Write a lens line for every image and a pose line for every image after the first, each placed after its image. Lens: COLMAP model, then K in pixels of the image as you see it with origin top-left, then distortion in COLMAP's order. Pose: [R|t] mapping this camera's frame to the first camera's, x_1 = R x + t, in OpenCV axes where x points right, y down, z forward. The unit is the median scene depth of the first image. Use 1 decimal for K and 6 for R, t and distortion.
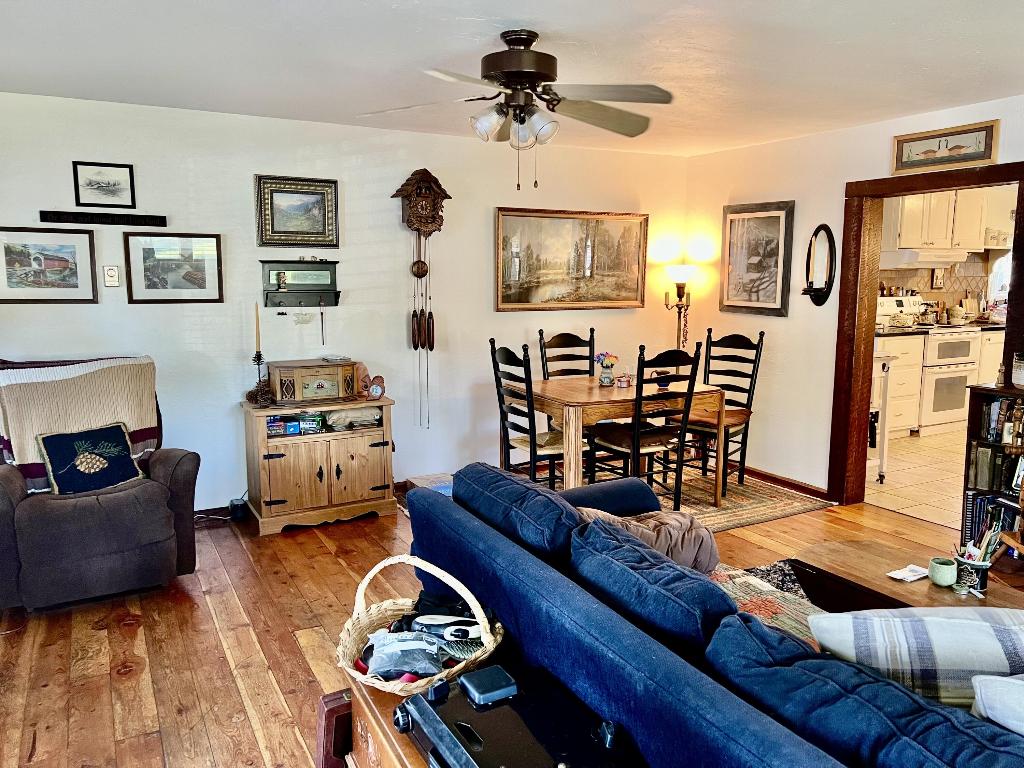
lens RADIAL K [[772.1, 0, 513.2], [0, 772.1, 385.4], [0, 0, 1]] dist [0.051612, -0.066632]
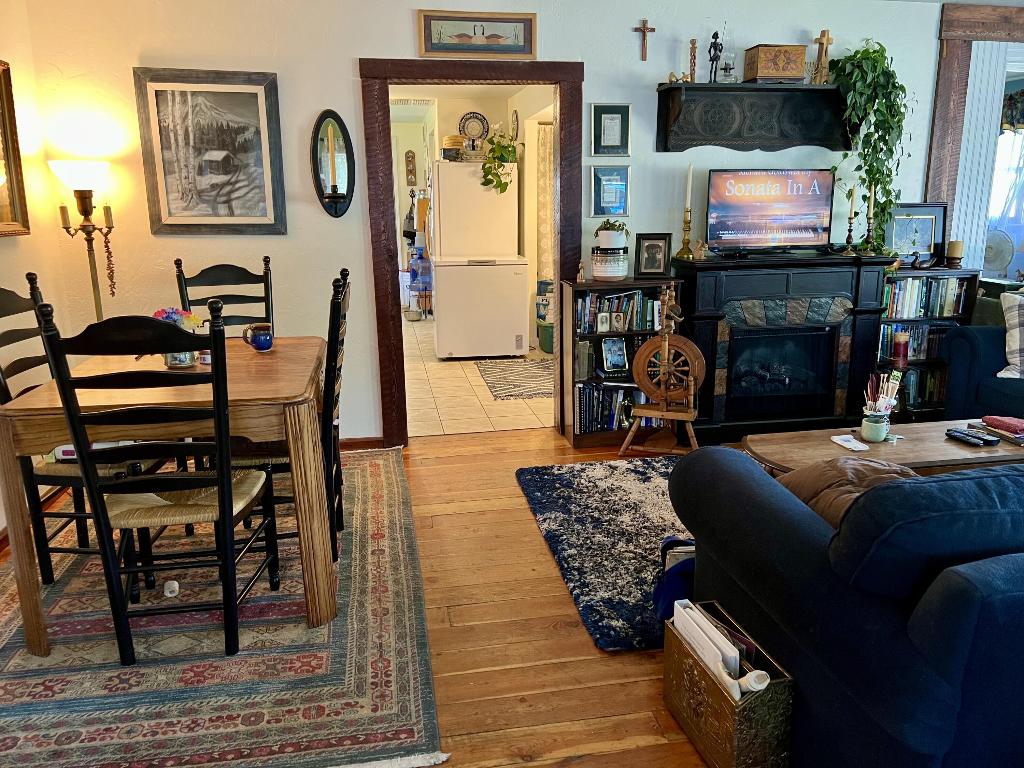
lens RADIAL K [[772.1, 0, 517.4], [0, 772.1, 394.9], [0, 0, 1]] dist [0.051612, -0.066632]
pose [[0.315687, -0.226898, 0.921335, -0.307363], [0.150843, 0.970641, 0.187356, -0.044429], [-0.936797, 0.079831, 0.340645, 0.543974]]
